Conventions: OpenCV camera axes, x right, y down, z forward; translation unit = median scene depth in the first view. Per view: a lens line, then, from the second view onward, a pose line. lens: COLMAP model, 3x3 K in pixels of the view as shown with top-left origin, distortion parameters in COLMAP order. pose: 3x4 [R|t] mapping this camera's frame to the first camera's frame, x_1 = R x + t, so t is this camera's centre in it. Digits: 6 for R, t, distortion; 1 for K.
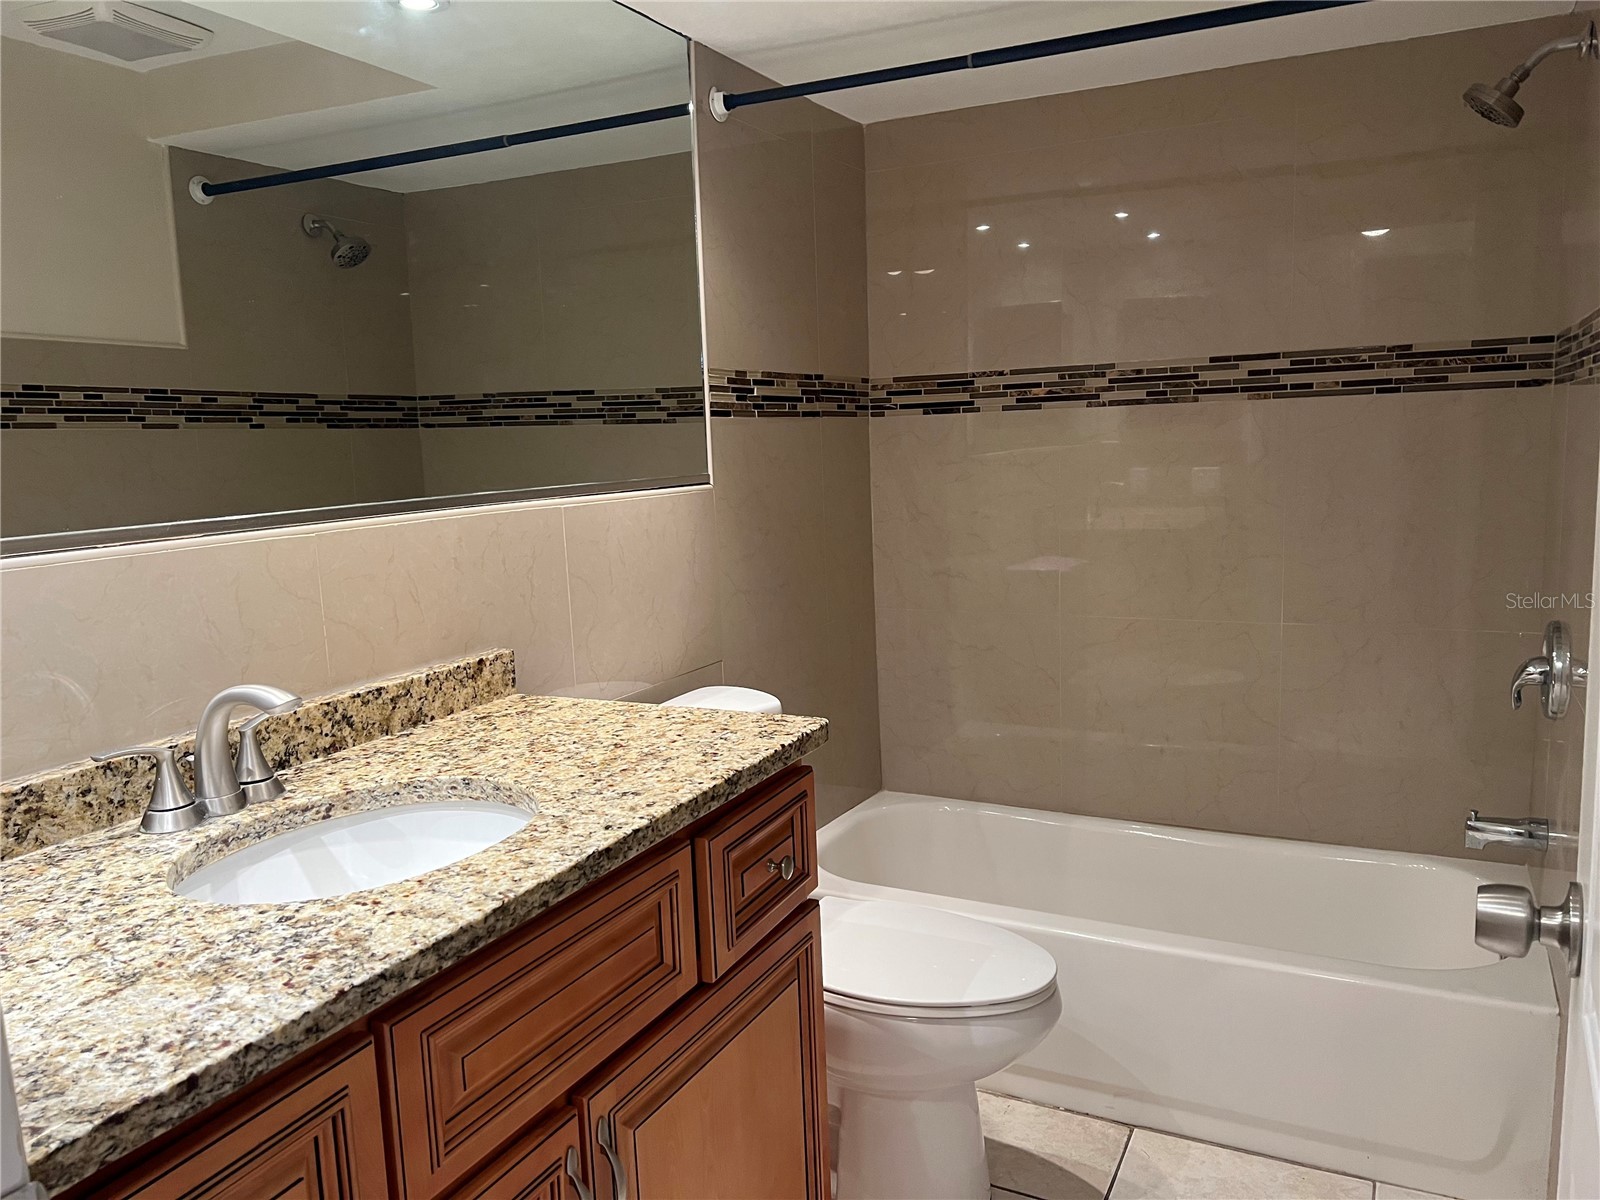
lens RADIAL K [[1197.5, 0, 793.6], [0, 1197.5, 611.0], [0, 0, 1]] dist [0.083615, -0.088235]
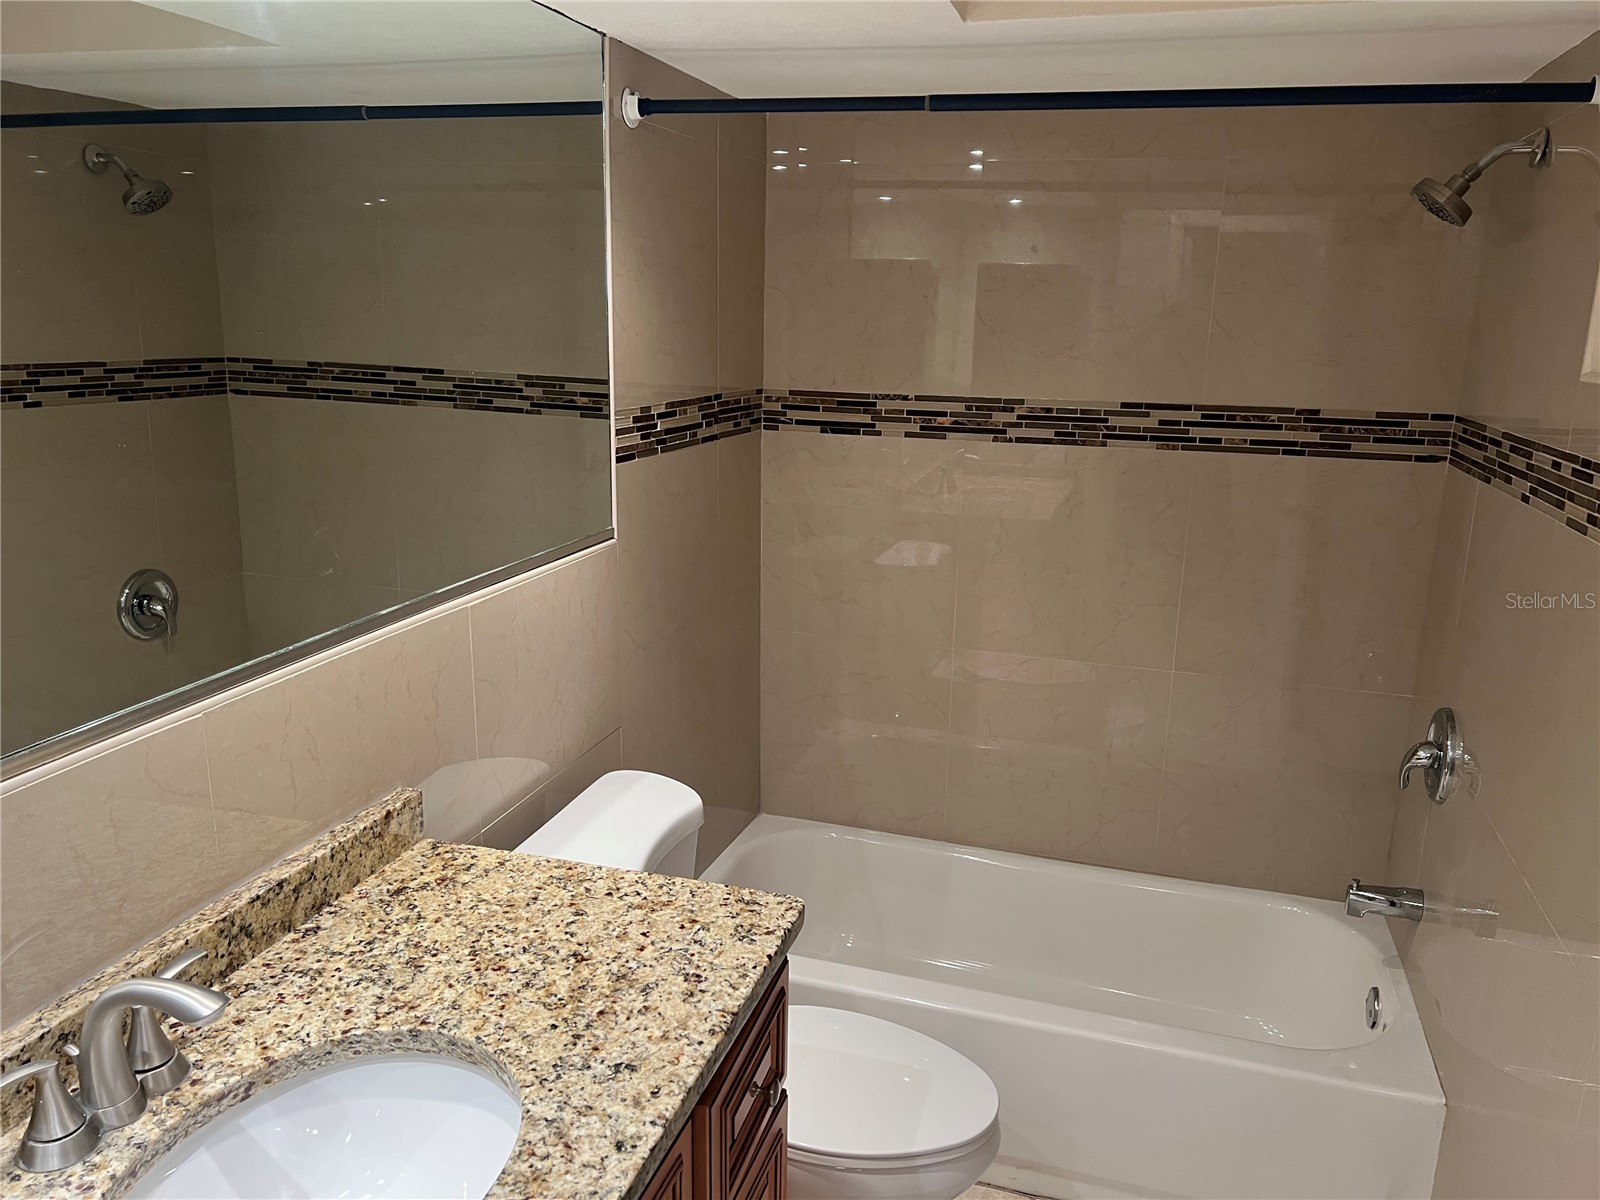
lens RADIAL K [[1207.7, 0, 796.5], [0, 1207.7, 608.6], [0, 0, 1]] dist [0.040456, -0.012377]
pose [[0.983653, 0.012541, 0.179636, -0.091670], [-0.030700, 0.994647, 0.098670, -0.140007], [-0.177437, -0.102572, 0.978772, 0.079657]]
